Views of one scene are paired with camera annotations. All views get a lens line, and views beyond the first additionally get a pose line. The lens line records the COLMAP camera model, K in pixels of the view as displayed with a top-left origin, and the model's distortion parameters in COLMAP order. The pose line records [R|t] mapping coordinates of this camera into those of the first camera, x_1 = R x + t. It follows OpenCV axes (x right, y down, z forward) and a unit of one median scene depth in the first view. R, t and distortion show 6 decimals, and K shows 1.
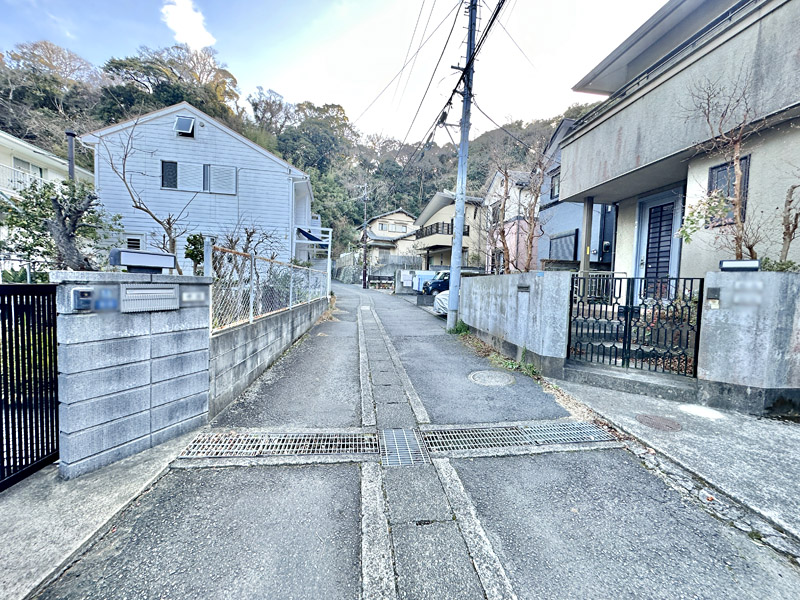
lens RADIAL K [[317.2, 0, 400.0], [0, 317.2, 300.0], [0, 0, 1]] dist [-0.001428, 0.000102]
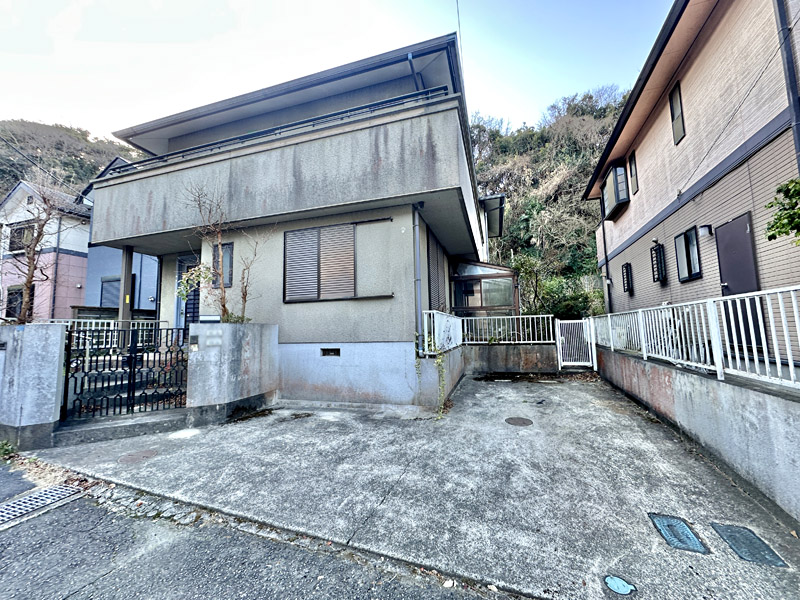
lens RADIAL K [[317.2, 0, 400.0], [0, 317.2, 300.0], [0, 0, 1]] dist [-0.001428, 0.000102]
pose [[0.422337, 0.044650, 0.905338, 0.132341], [0.081047, 0.992926, -0.086778, -0.000498], [-0.902808, 0.110024, 0.415730, -0.347705]]
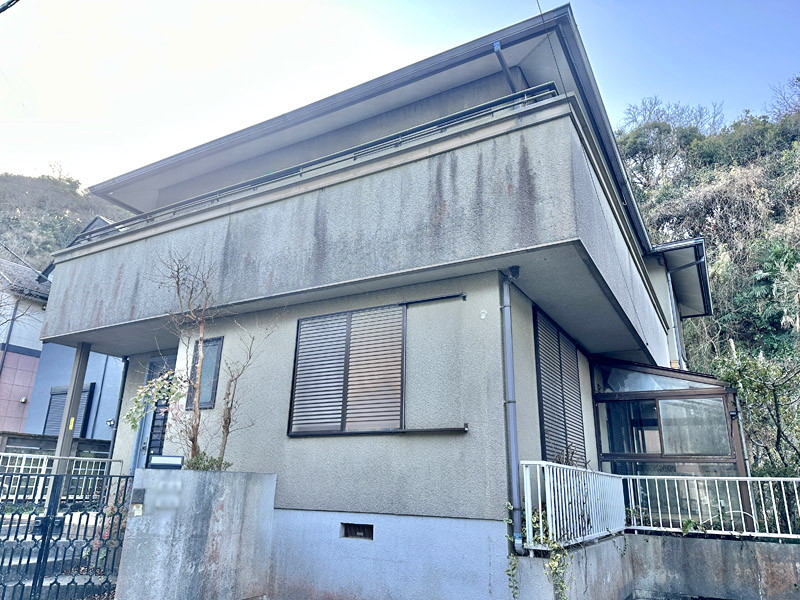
lens RADIAL K [[554.6, 0, 395.2], [0, 554.6, 303.6], [0, 0, 1]] dist [0.075604, -0.086311]
pose [[0.615039, 0.229023, 0.754503, 0.169930], [0.033028, 0.948566, -0.314852, -0.011926], [-0.787804, 0.218566, 0.575841, -0.469535]]
